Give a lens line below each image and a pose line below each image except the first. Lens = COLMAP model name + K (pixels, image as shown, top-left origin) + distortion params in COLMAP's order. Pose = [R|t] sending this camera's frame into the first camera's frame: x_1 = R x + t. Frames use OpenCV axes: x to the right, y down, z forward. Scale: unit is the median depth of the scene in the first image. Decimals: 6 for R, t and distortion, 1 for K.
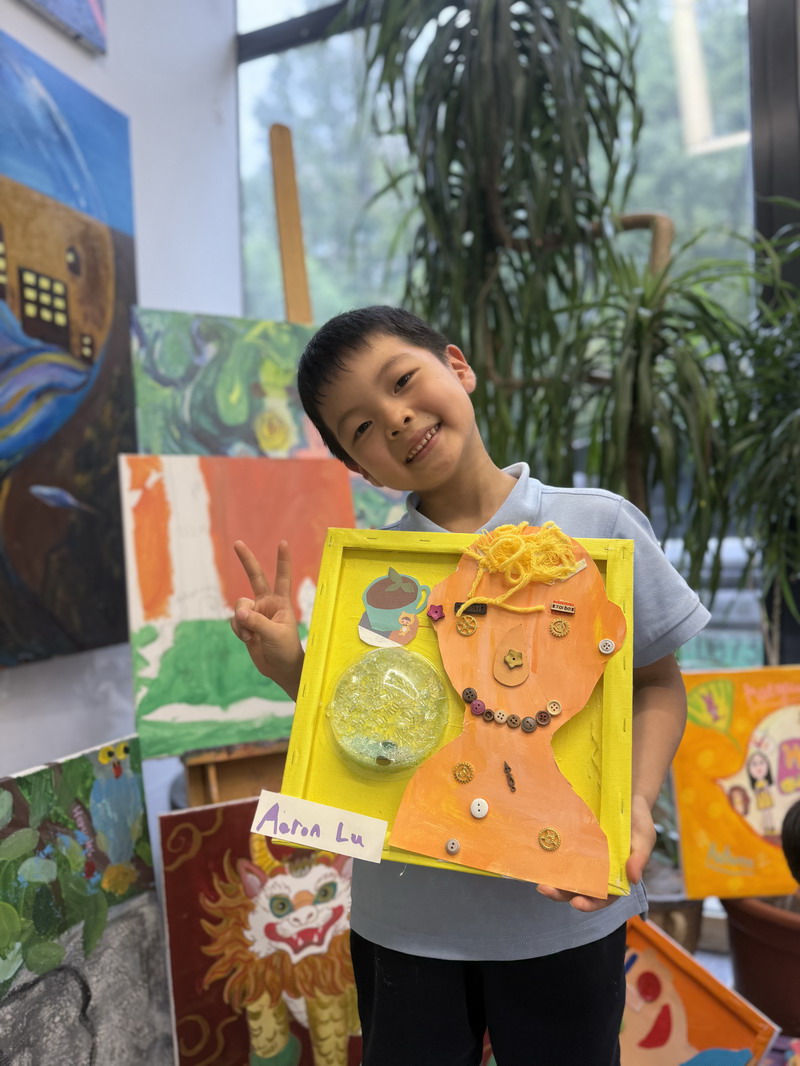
lens RADIAL K [[771.7, 0, 400.0], [0, 771.7, 533.0], [0, 0, 1]] dist [0.001846, -0.004932]
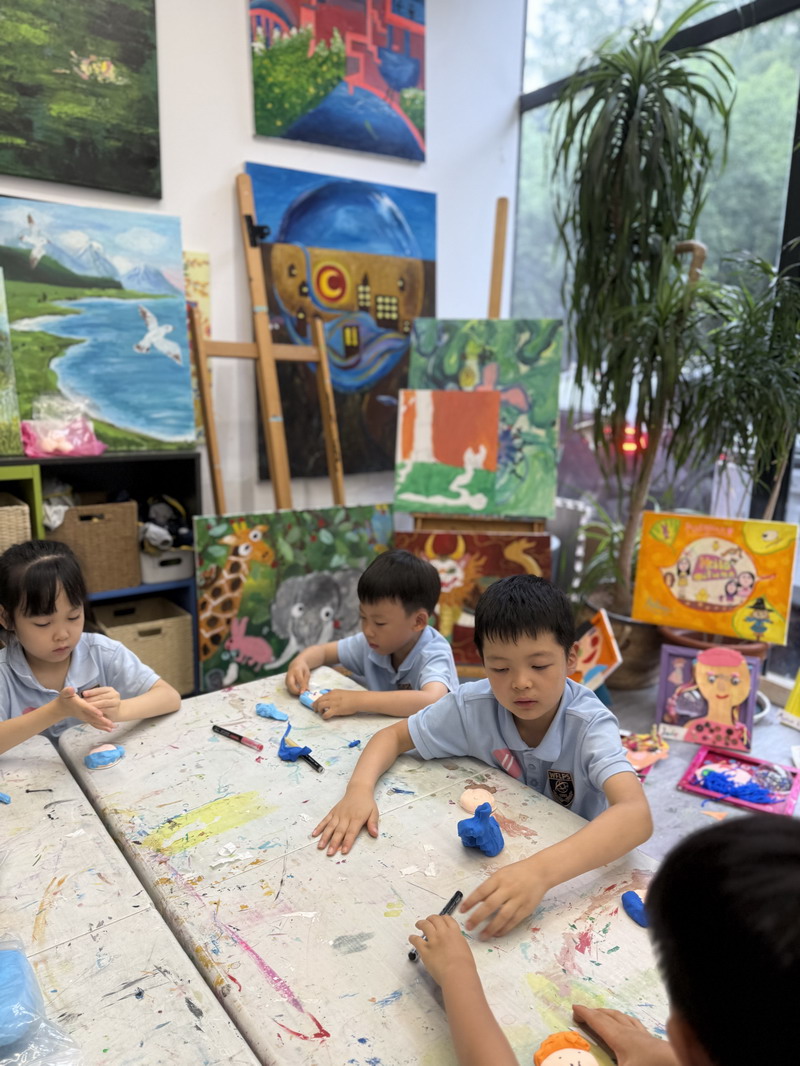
lens RADIAL K [[752.6, 0, 401.8], [0, 752.6, 555.6], [0, 0, 1]] dist [0.081834, -0.126616]
pose [[0.836765, 0.160838, -0.523407, 0.828216], [-0.031415, 0.968414, 0.247361, -0.158233], [0.546660, -0.190540, 0.815388, -0.881182]]
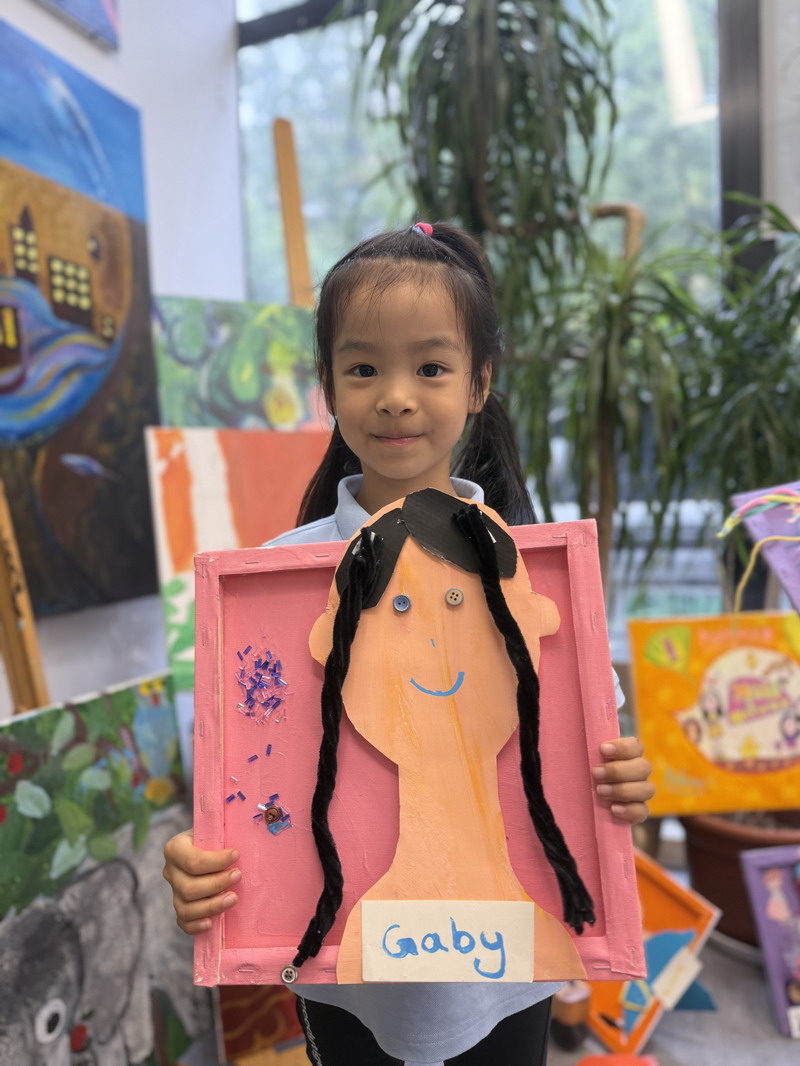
lens RADIAL K [[771.7, 0, 400.0], [0, 771.7, 533.0], [0, 0, 1]] dist [0.001846, -0.004932]
pose [[0.999952, -0.003394, 0.009176, -0.003309], [0.002974, 0.998964, 0.045402, 0.001091], [-0.009320, -0.045373, 0.998927, -0.118129]]
